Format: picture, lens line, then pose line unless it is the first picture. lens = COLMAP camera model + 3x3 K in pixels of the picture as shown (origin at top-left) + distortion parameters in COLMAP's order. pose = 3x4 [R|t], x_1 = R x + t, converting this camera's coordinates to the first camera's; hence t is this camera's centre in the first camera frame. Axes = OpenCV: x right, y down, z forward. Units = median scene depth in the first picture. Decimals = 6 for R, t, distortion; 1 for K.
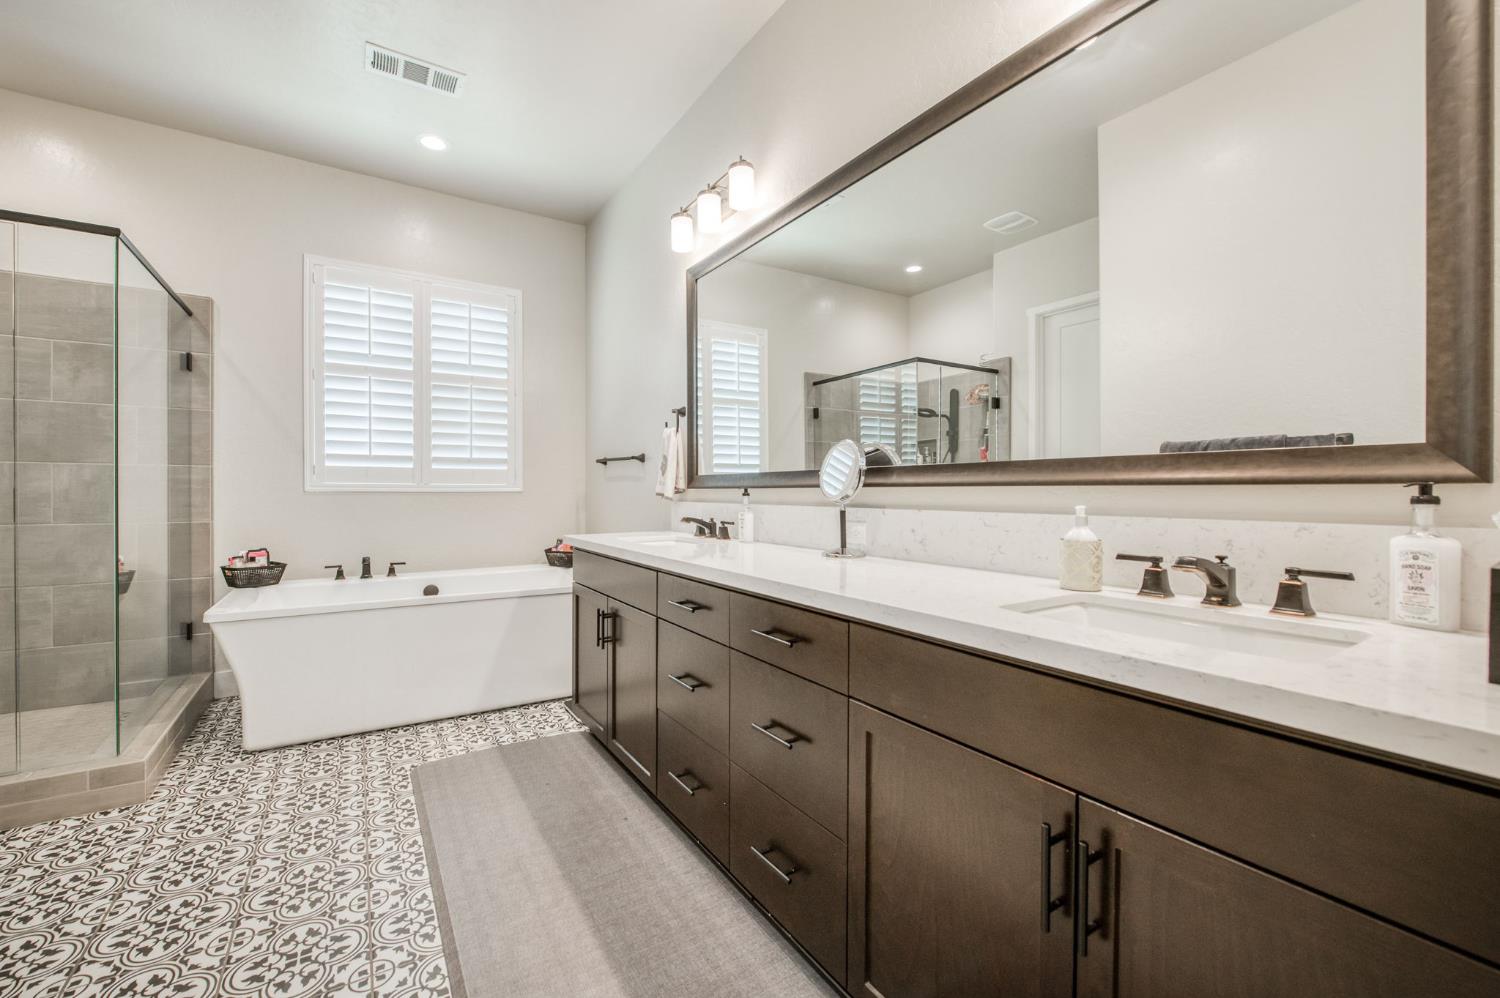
lens RADIAL K [[617.7, 0, 725.0], [0, 617.7, 492.3], [0, 0, 1]] dist [0.013672, -0.003894]
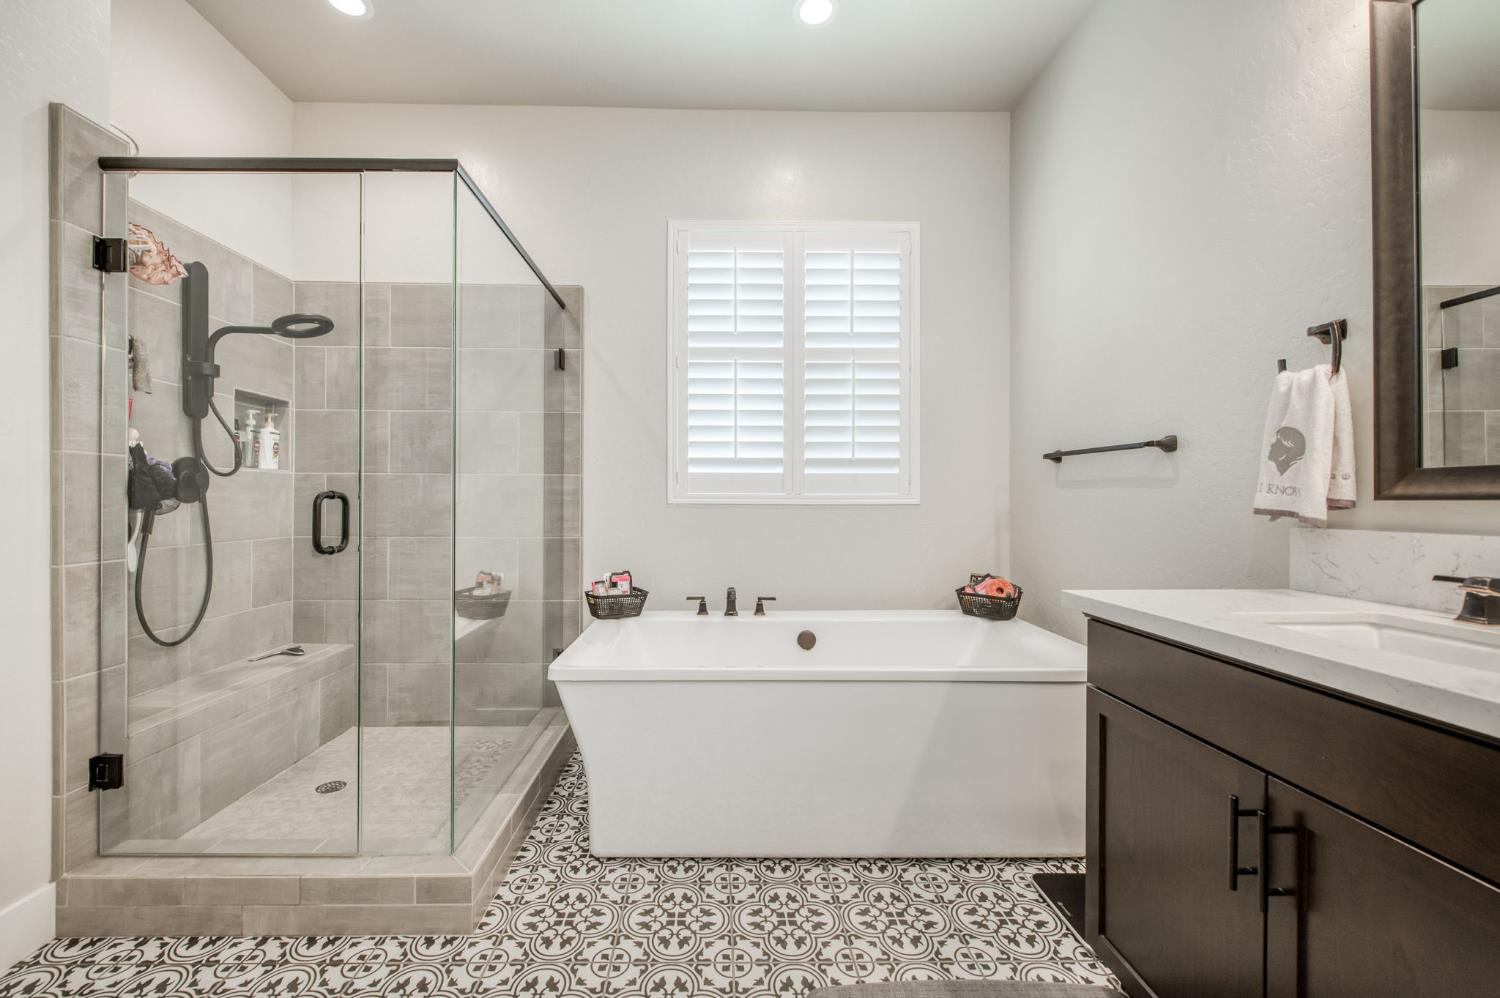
lens RADIAL K [[617.7, 0, 743.4], [0, 617.7, 499.6], [0, 0, 1]] dist [0.013672, -0.003894]
pose [[0.878475, -0.001047, -0.477788, -0.199494], [-0.001858, 0.999983, -0.005607, -0.002442], [0.477785, 0.005813, 0.878457, 0.333839]]
